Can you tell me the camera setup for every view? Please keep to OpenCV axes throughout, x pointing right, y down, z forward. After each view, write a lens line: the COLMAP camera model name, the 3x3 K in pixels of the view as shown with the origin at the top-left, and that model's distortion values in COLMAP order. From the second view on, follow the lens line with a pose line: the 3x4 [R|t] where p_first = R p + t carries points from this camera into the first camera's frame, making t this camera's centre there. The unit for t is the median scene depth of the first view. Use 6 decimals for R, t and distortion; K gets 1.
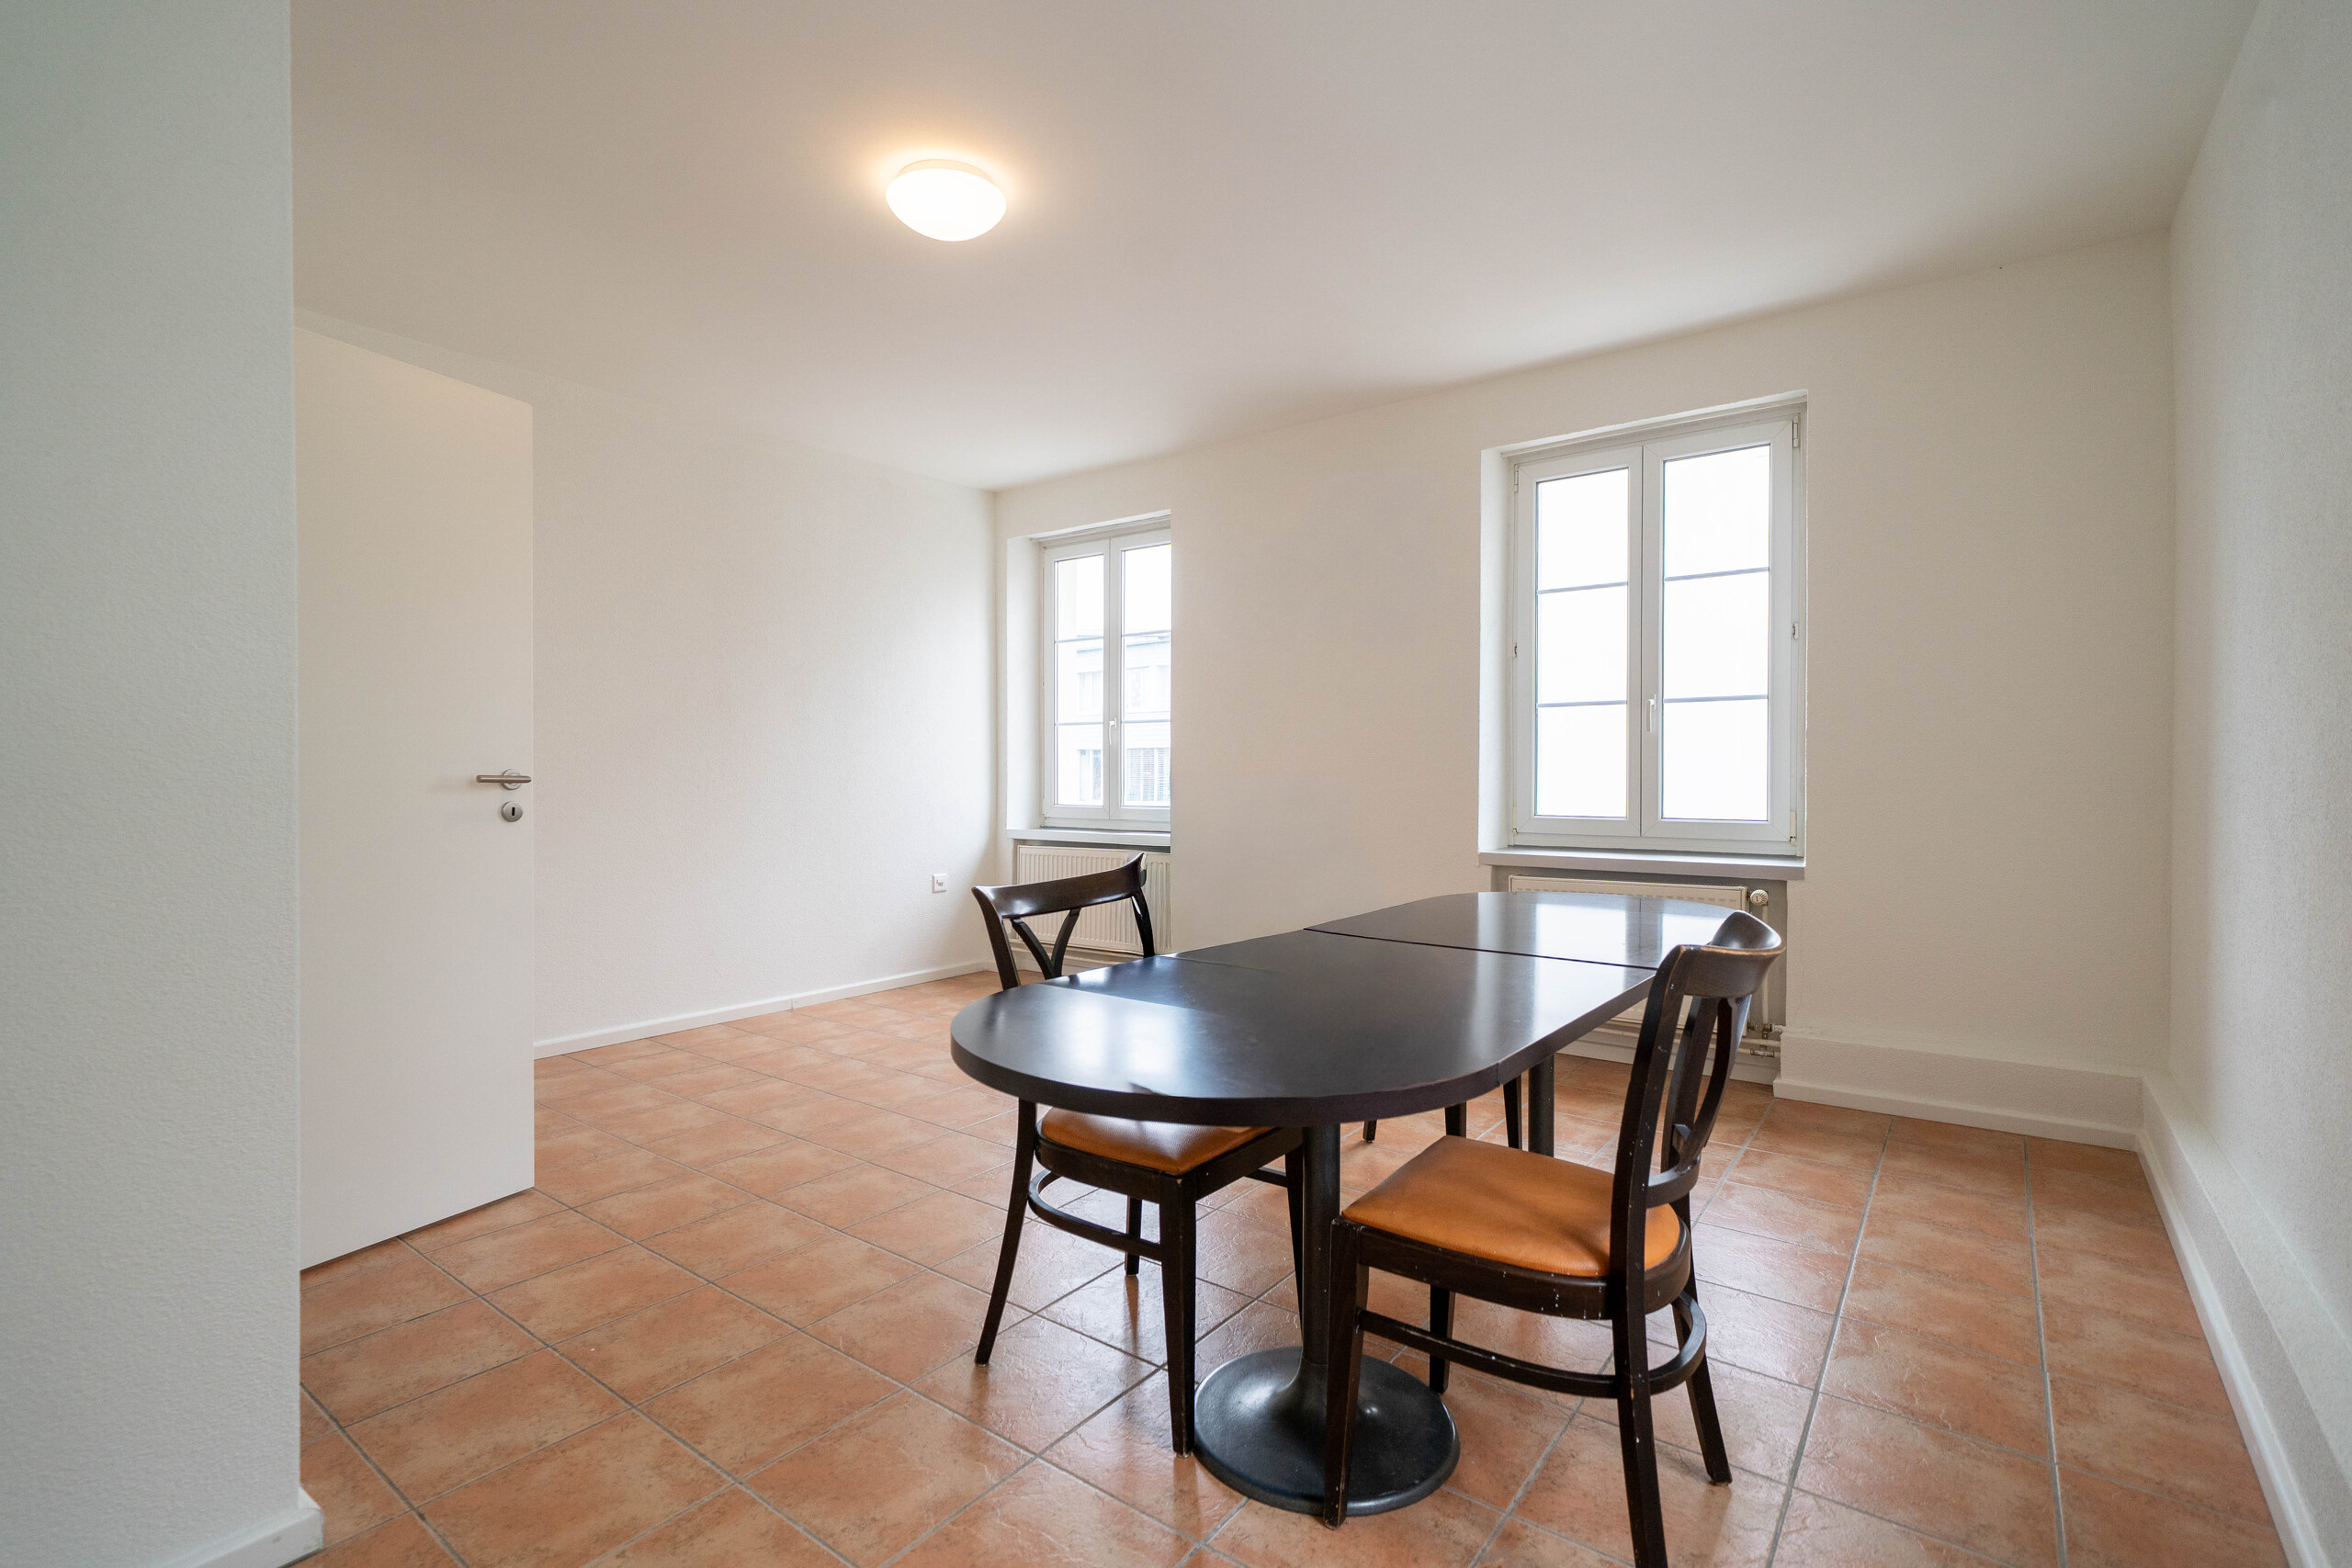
lens RADIAL K [[1069.4, 0, 1167.8], [0, 1069.4, 786.2], [0, 0, 1]] dist [-0.002593, -0.000560]
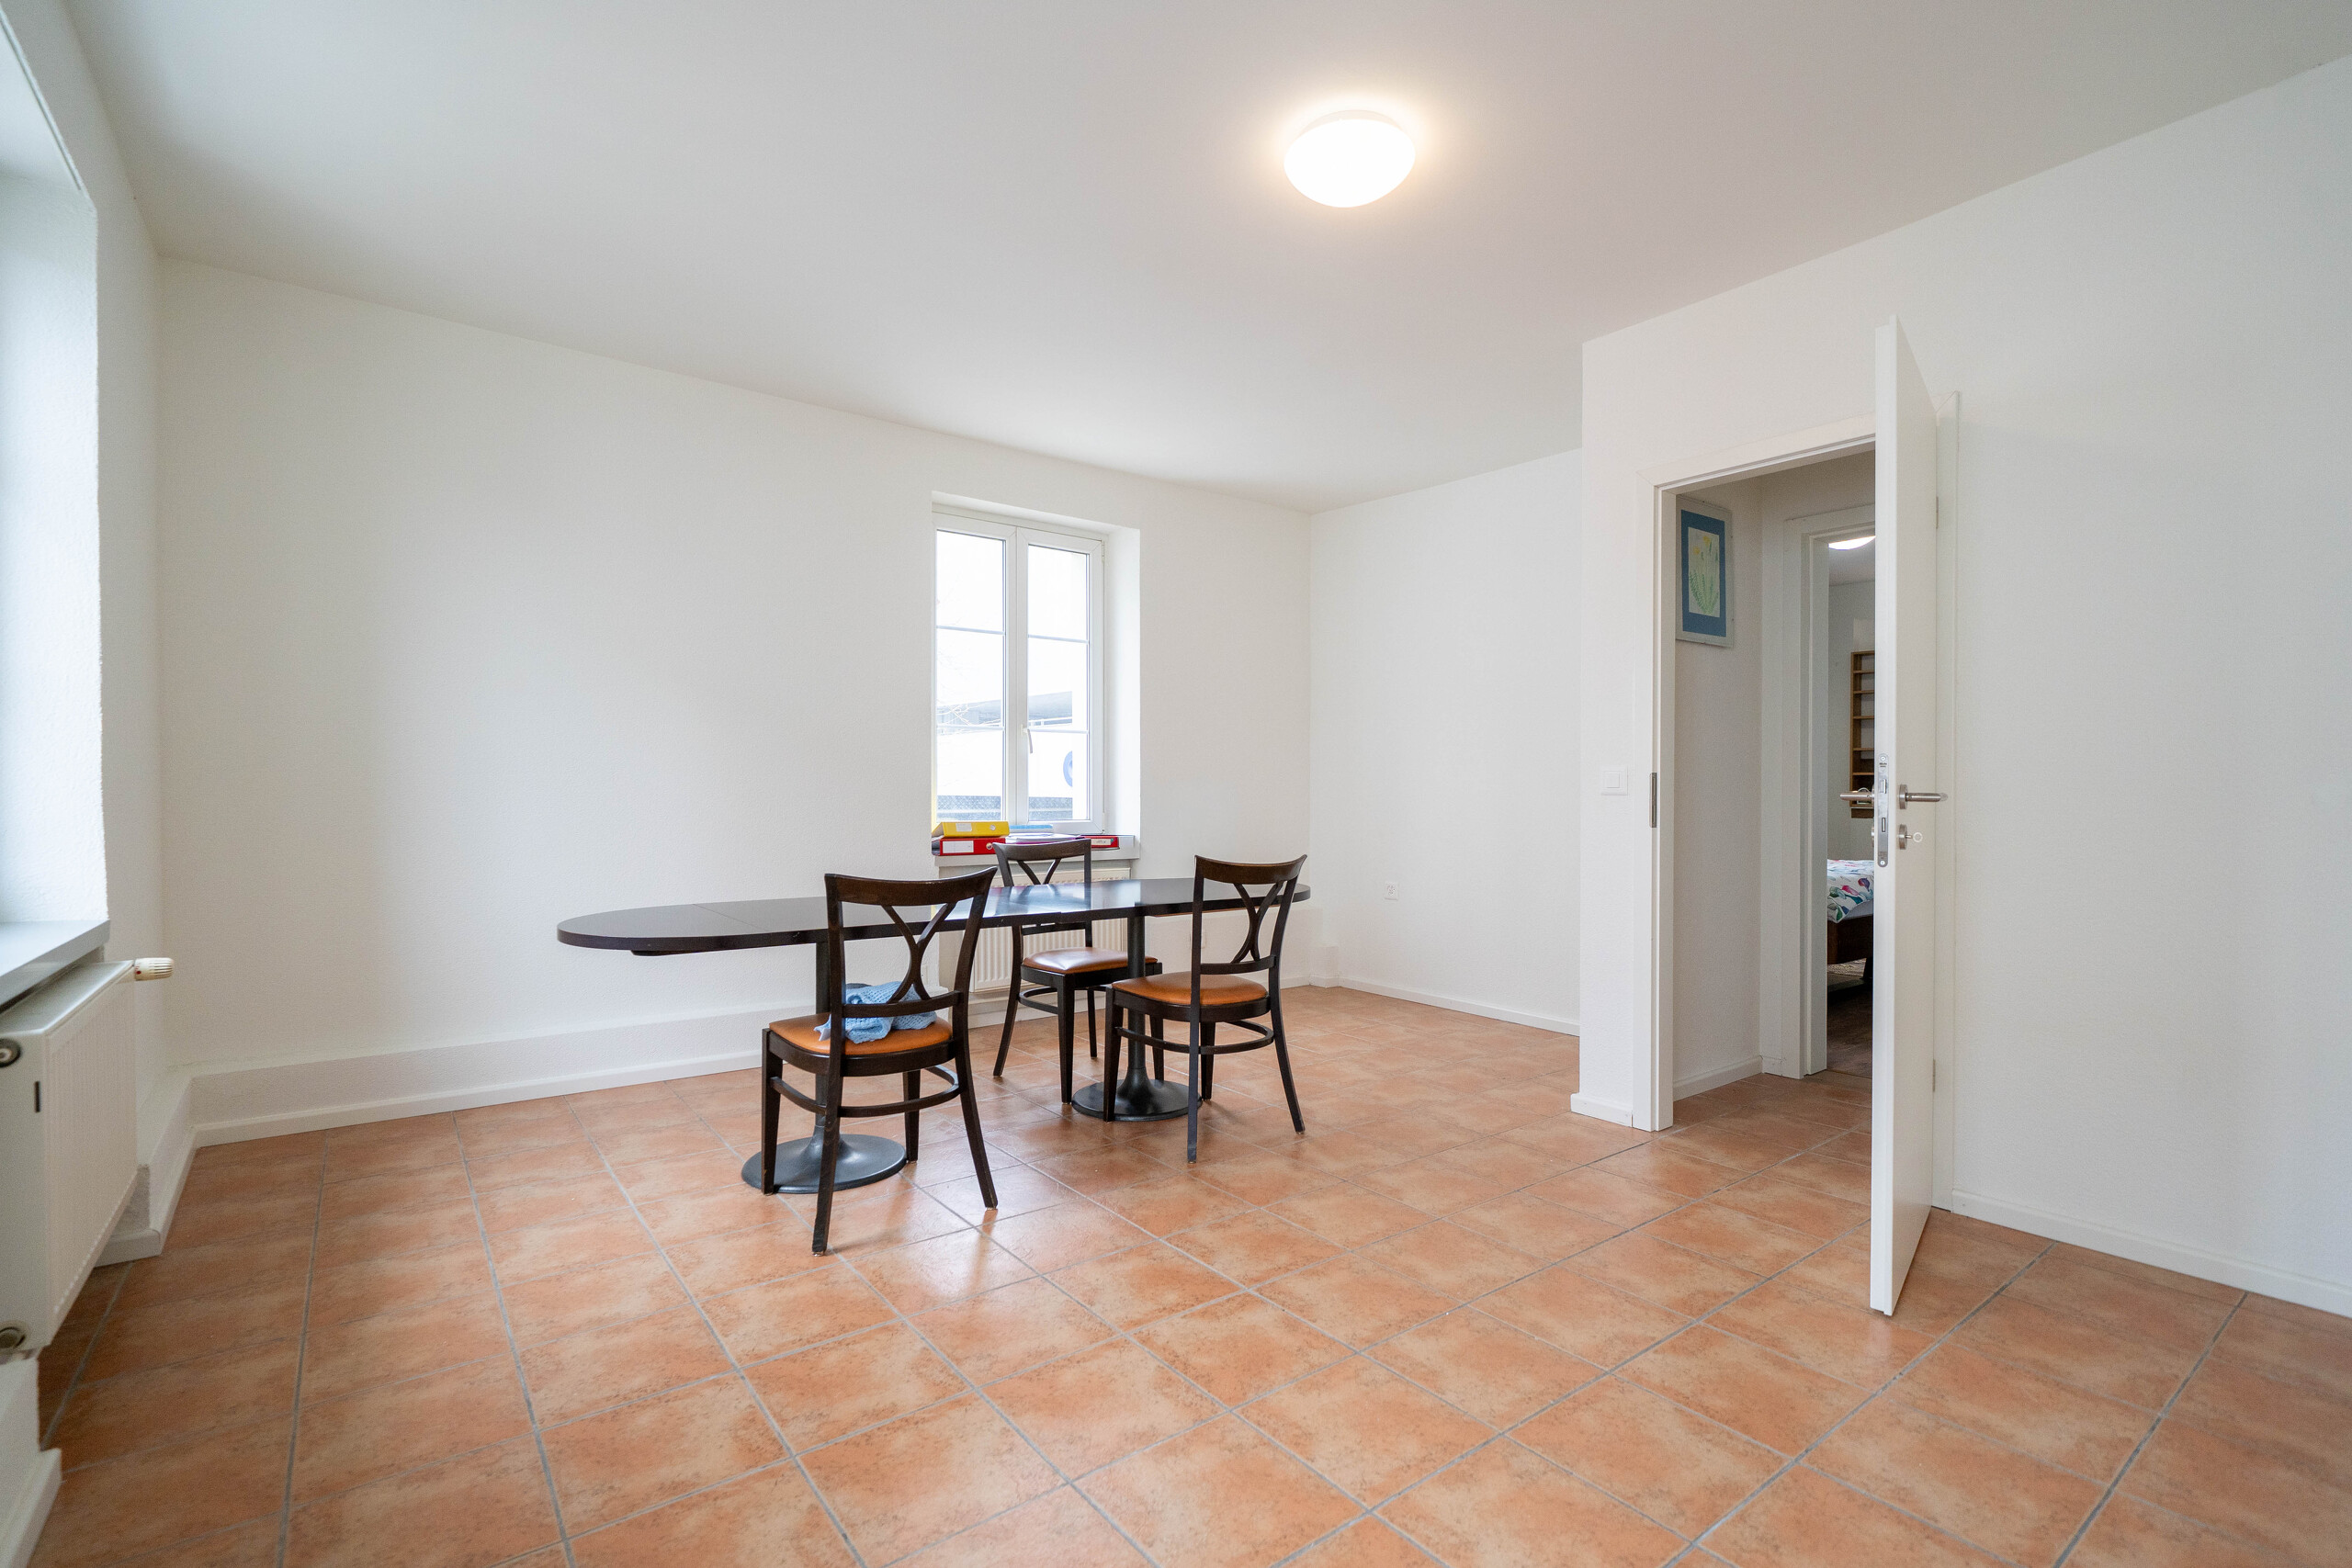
lens RADIAL K [[1069.4, 0, 1167.8], [0, 1069.4, 786.2], [0, 0, 1]] dist [-0.002593, -0.000560]
pose [[-0.963287, -0.003872, 0.268447, -0.300747], [-0.000503, 0.999920, 0.012618, -0.023335], [-0.268474, 0.012019, -0.963212, 1.899682]]
